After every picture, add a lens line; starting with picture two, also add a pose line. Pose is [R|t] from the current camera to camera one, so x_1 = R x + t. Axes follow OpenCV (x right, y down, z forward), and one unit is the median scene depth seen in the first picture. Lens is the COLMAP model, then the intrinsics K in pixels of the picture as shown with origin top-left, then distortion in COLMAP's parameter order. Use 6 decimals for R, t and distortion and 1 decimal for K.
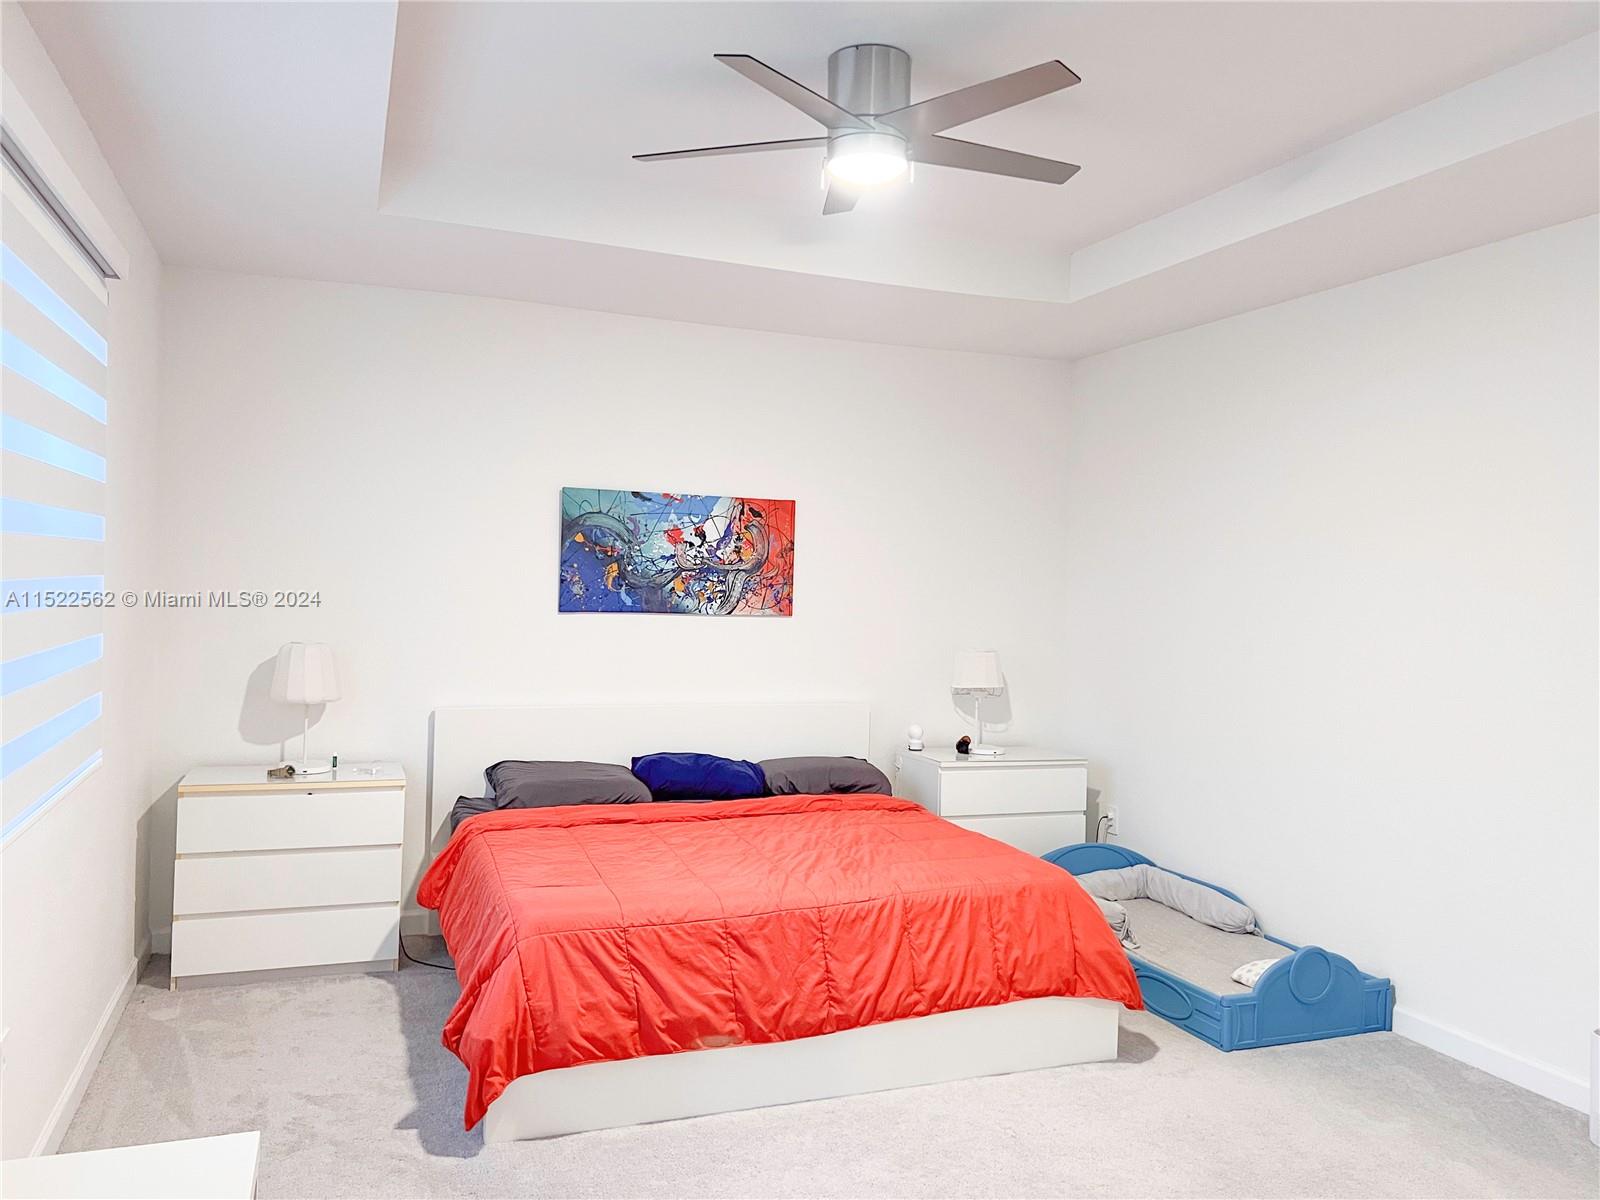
lens RADIAL K [[1202.7, 0, 792.5], [0, 1202.7, 587.8], [0, 0, 1]] dist [0.064298, -0.080533]
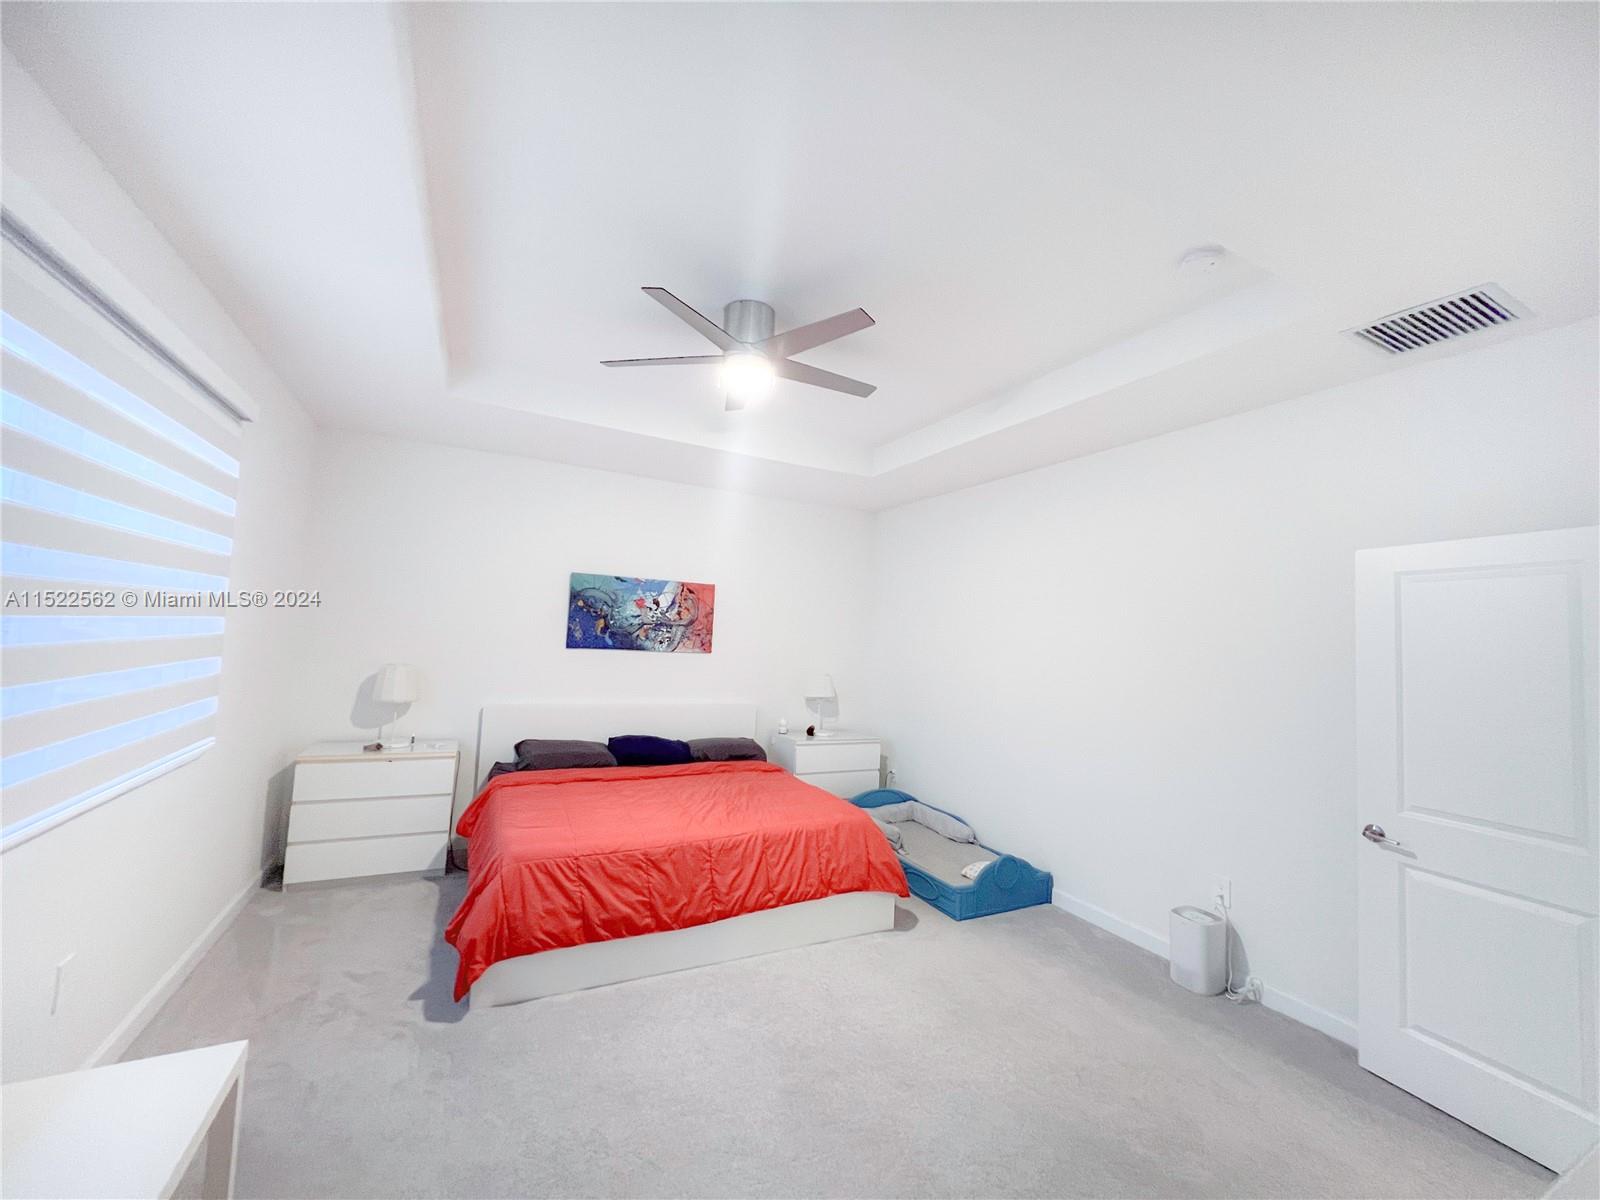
lens RADIAL K [[637.9, 0, 797.4], [0, 637.9, 599.1], [0, 0, 1]] dist [-0.001444, 0.001442]
pose [[0.994716, 0.026453, 0.099203, 0.038040], [-0.020358, 0.997871, -0.061952, 0.001146], [-0.100631, 0.059605, 0.993137, 0.121812]]
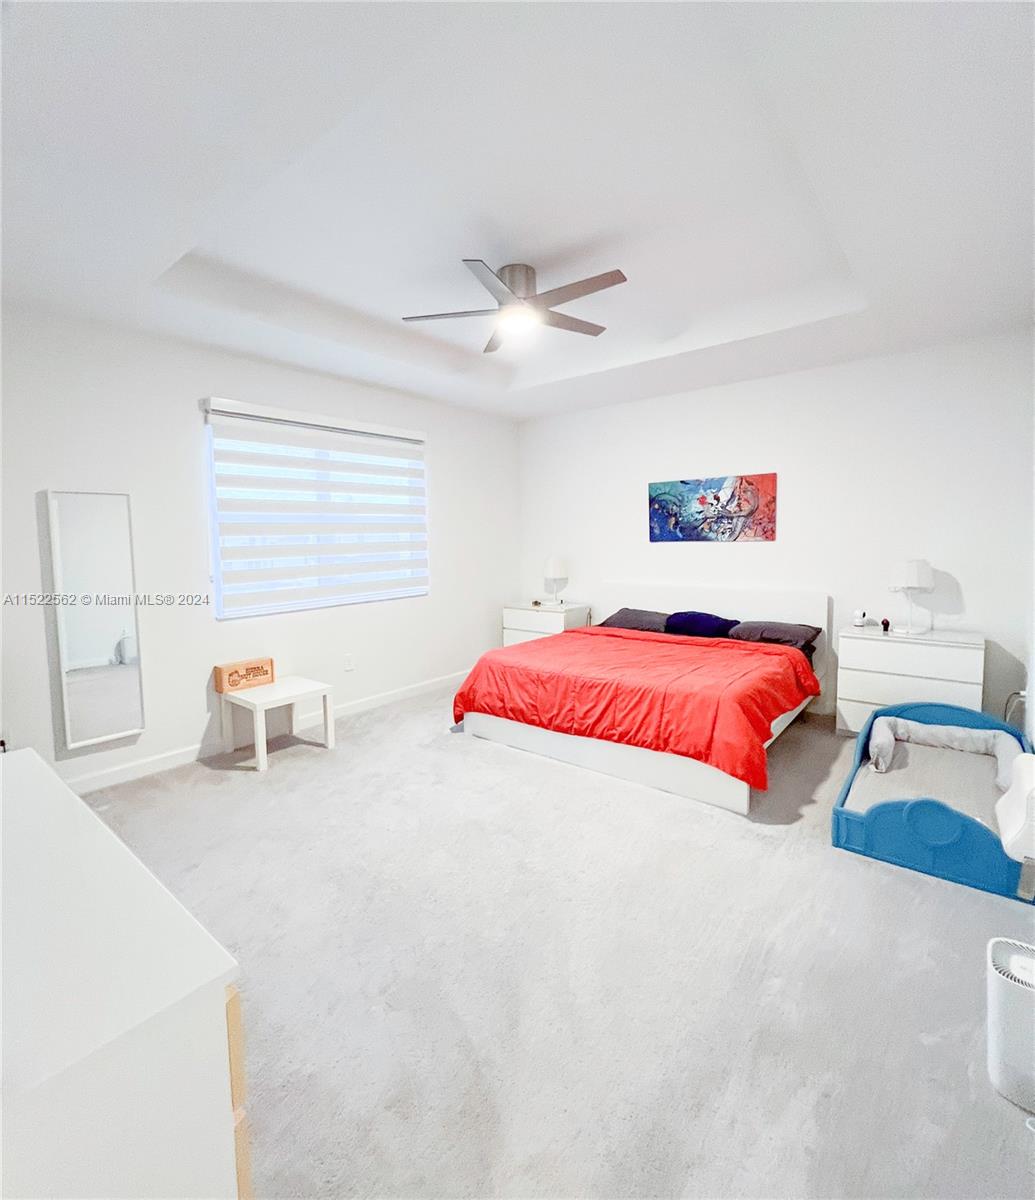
lens RADIAL K [[555.6, 0, 525.6], [0, 555.6, 580.3], [0, 0, 1]] dist [0.002014, 0.000088]
pose [[0.496617, 0.027482, -0.867535, 0.666653], [0.028807, 0.998426, 0.048119, 0.041114], [0.867492, -0.048888, 0.495044, 0.377489]]
